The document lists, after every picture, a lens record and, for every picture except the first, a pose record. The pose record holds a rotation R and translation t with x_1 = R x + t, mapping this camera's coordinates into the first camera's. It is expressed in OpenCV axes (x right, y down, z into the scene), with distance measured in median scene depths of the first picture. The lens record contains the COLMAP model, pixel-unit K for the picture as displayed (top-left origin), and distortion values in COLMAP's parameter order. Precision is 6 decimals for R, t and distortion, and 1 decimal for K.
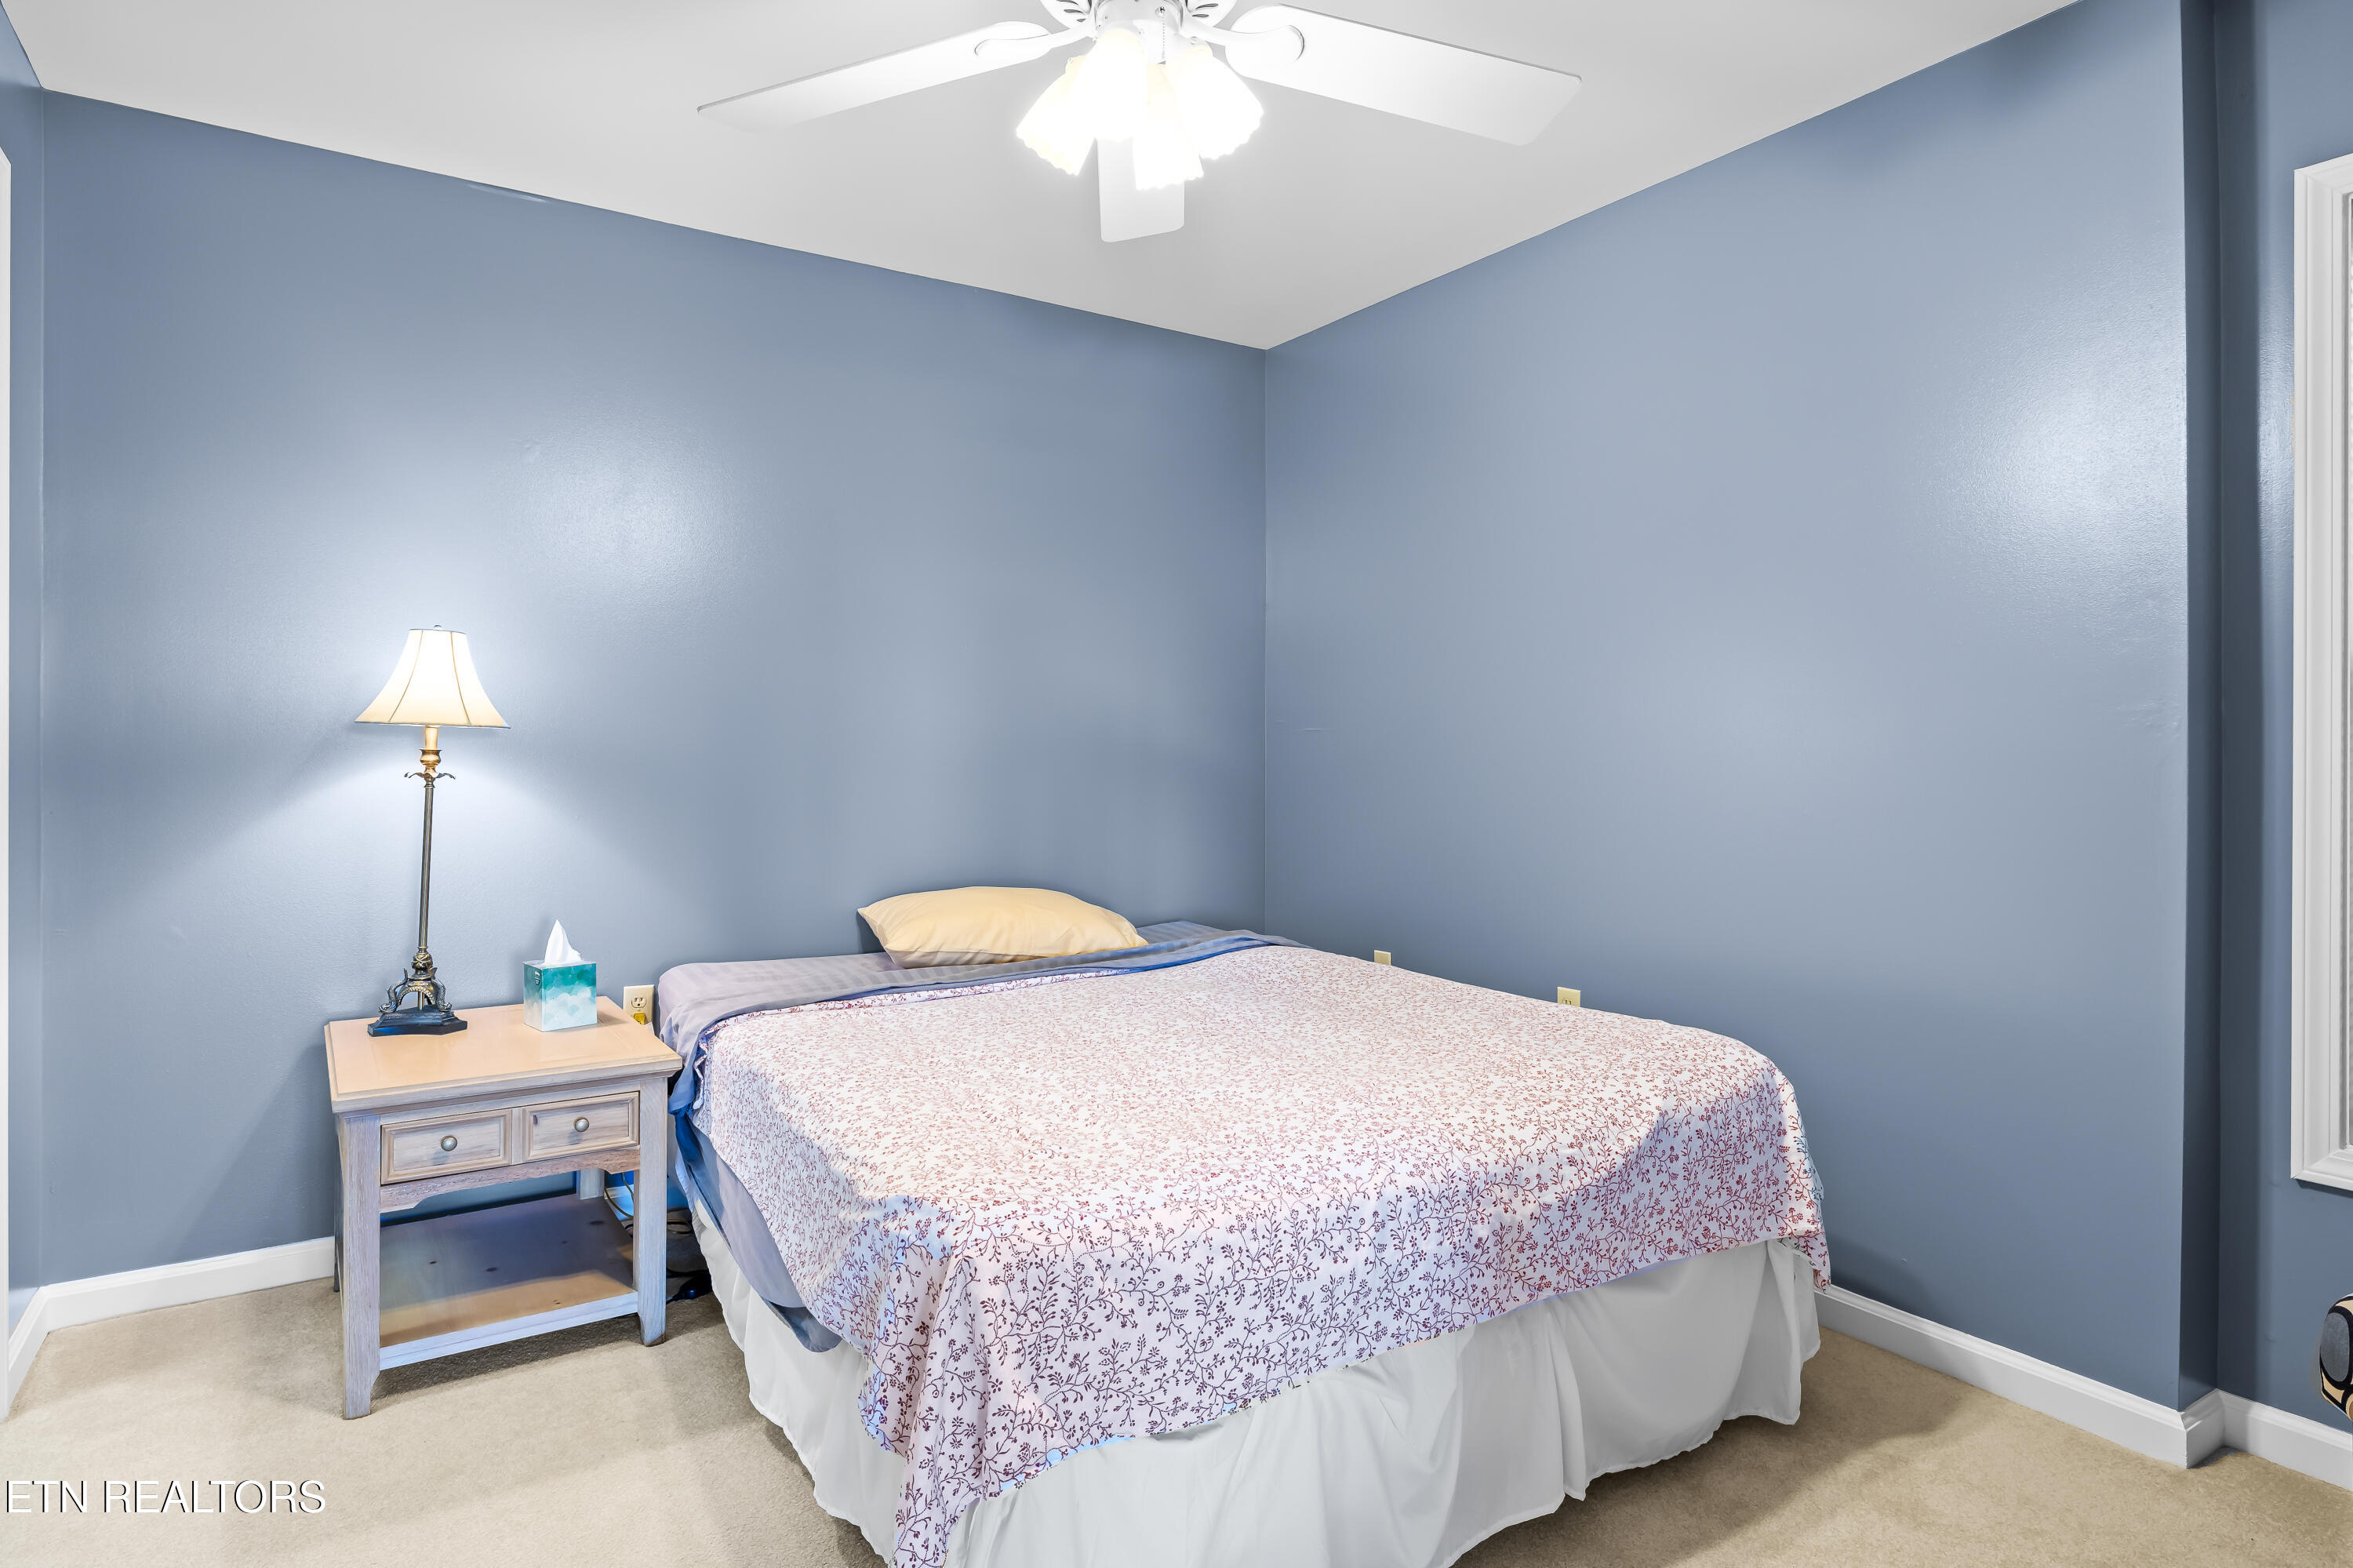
lens RADIAL K [[1267.4, 0, 1176.6], [0, 1267.4, 766.9], [0, 0, 1]] dist [-0.008701, 0.001662]
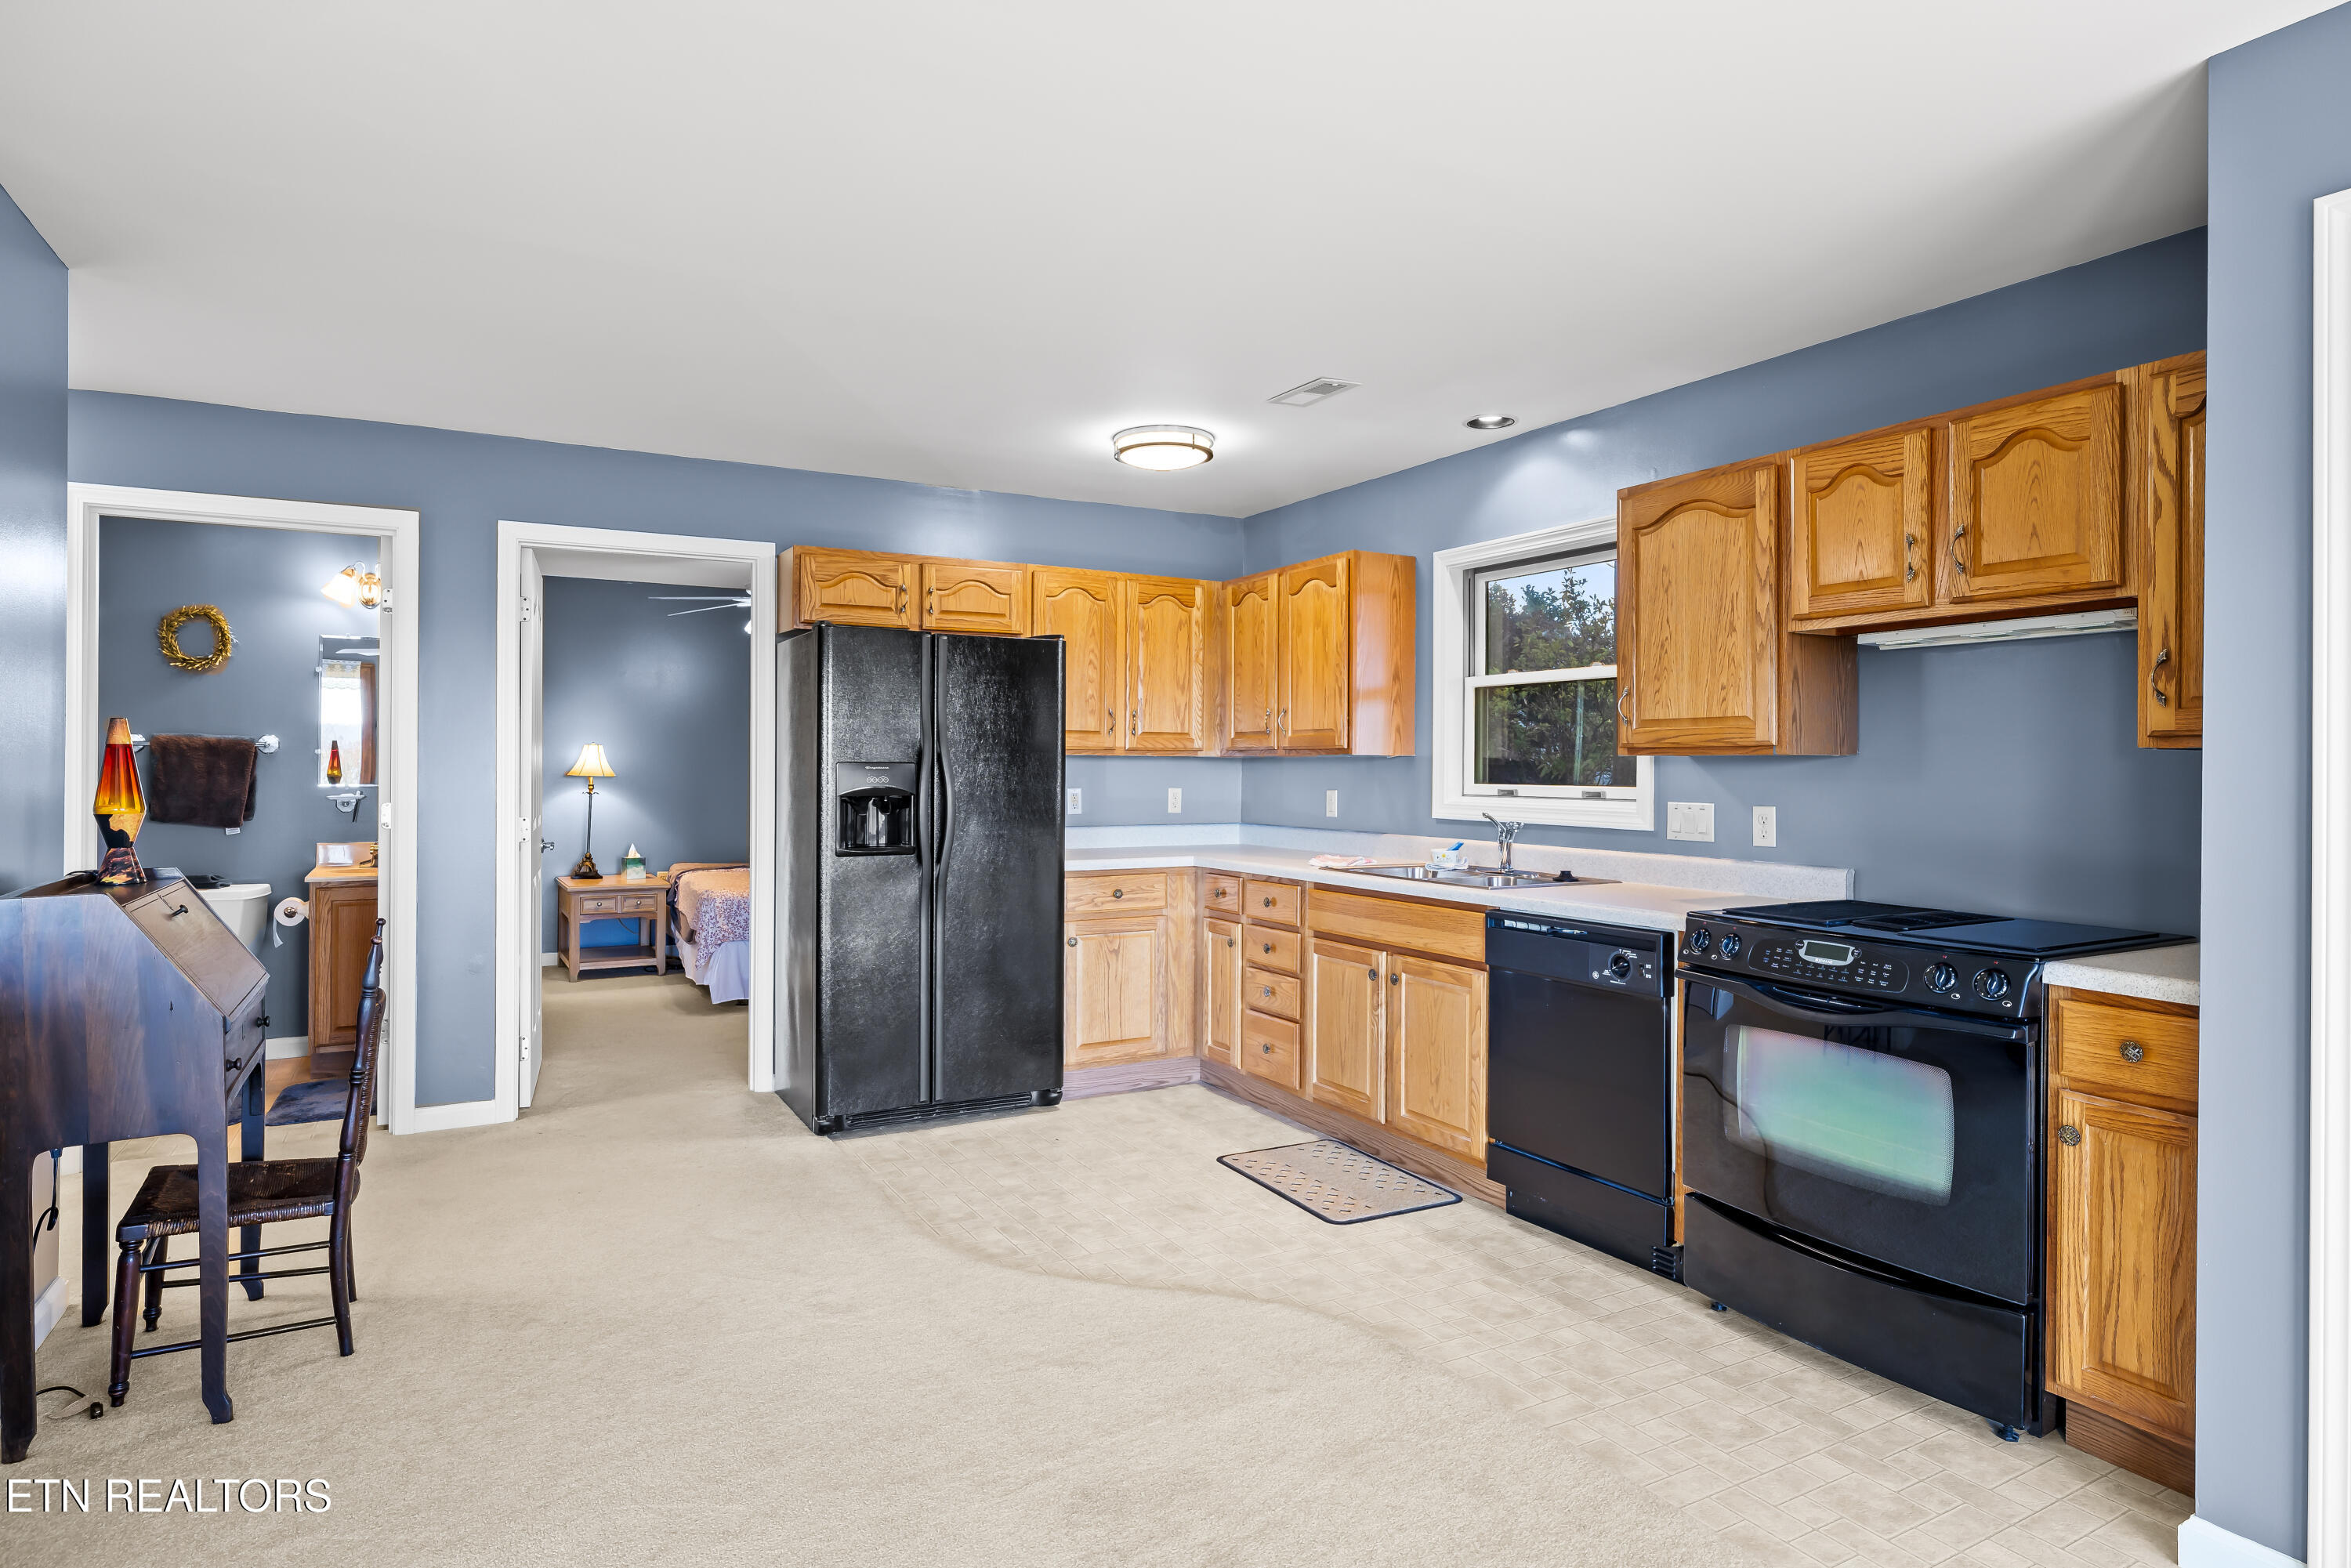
lens RADIAL K [[1266.3, 0, 1171.2], [0, 1266.3, 774.9], [0, 0, 1]] dist [-0.008701, 0.001662]
pose [[0.998178, 0.005753, -0.060065, 0.970223], [-0.005780, 0.999983, -0.000278, -0.043391], [0.060062, 0.000624, 0.998194, -1.926069]]
